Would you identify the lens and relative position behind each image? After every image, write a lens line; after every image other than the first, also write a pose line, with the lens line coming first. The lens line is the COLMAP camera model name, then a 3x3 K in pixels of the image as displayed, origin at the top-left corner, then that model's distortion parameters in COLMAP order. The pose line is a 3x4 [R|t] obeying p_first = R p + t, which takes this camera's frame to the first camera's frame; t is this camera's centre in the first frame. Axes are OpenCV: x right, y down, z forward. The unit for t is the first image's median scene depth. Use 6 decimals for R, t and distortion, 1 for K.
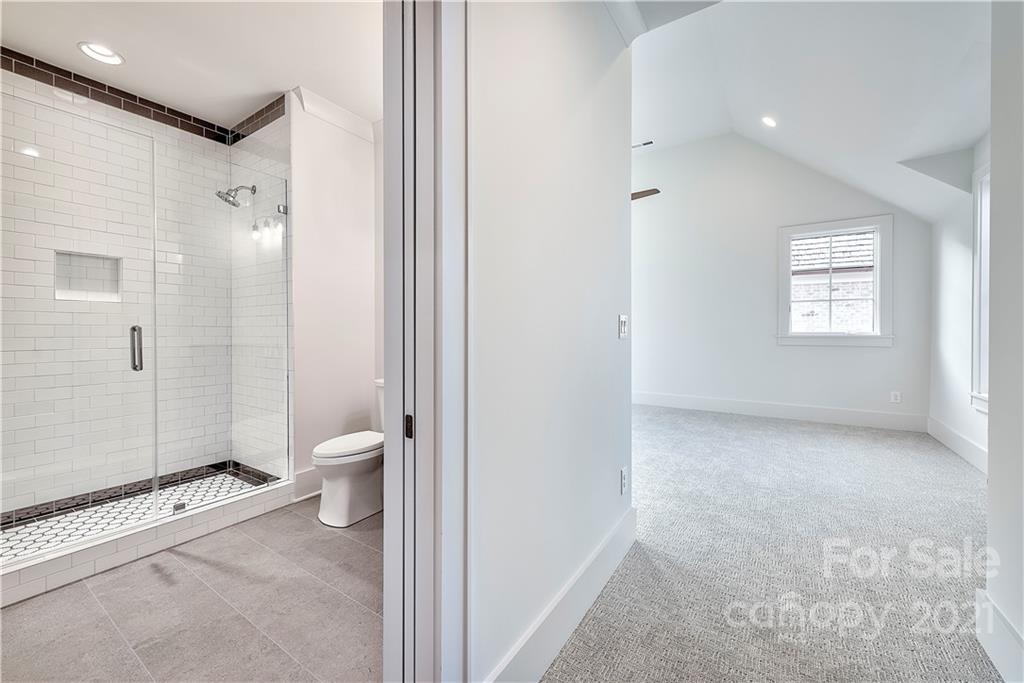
lens RADIAL K [[400.8, 0, 511.3], [0, 400.8, 333.8], [0, 0, 1]] dist [-0.000933, -0.001011]
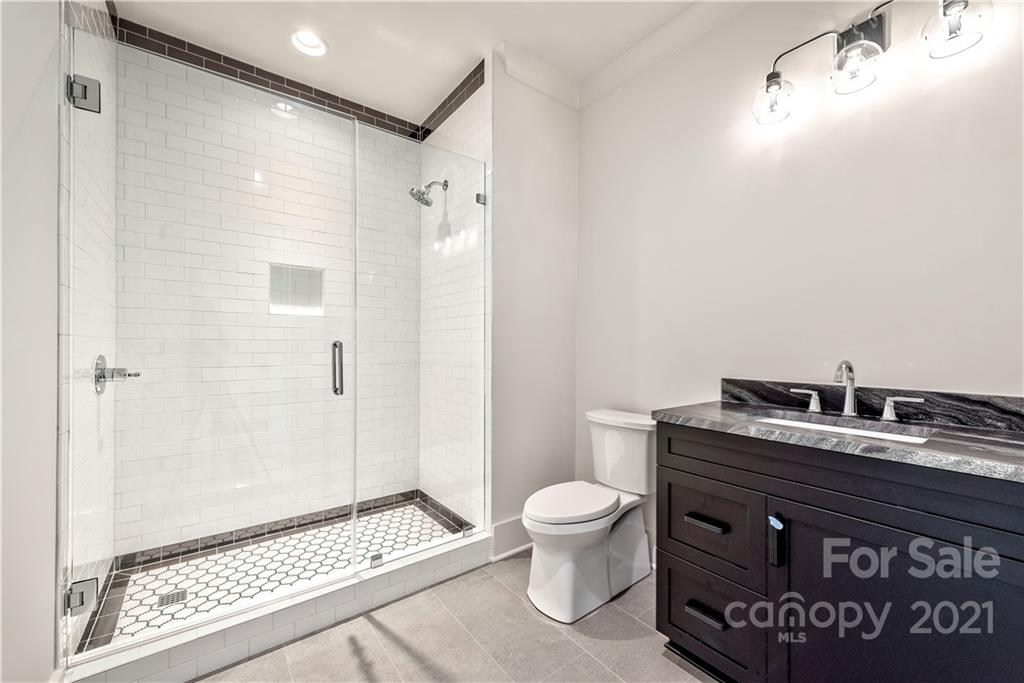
lens RADIAL K [[400.8, 0, 510.7], [0, 400.8, 344.7], [0, 0, 1]] dist [-0.000933, -0.001011]
pose [[0.943314, 0.001687, -0.331899, -0.248683], [-0.005164, 0.999941, -0.009596, -0.004595], [0.331863, 0.010766, 0.943266, 0.258660]]
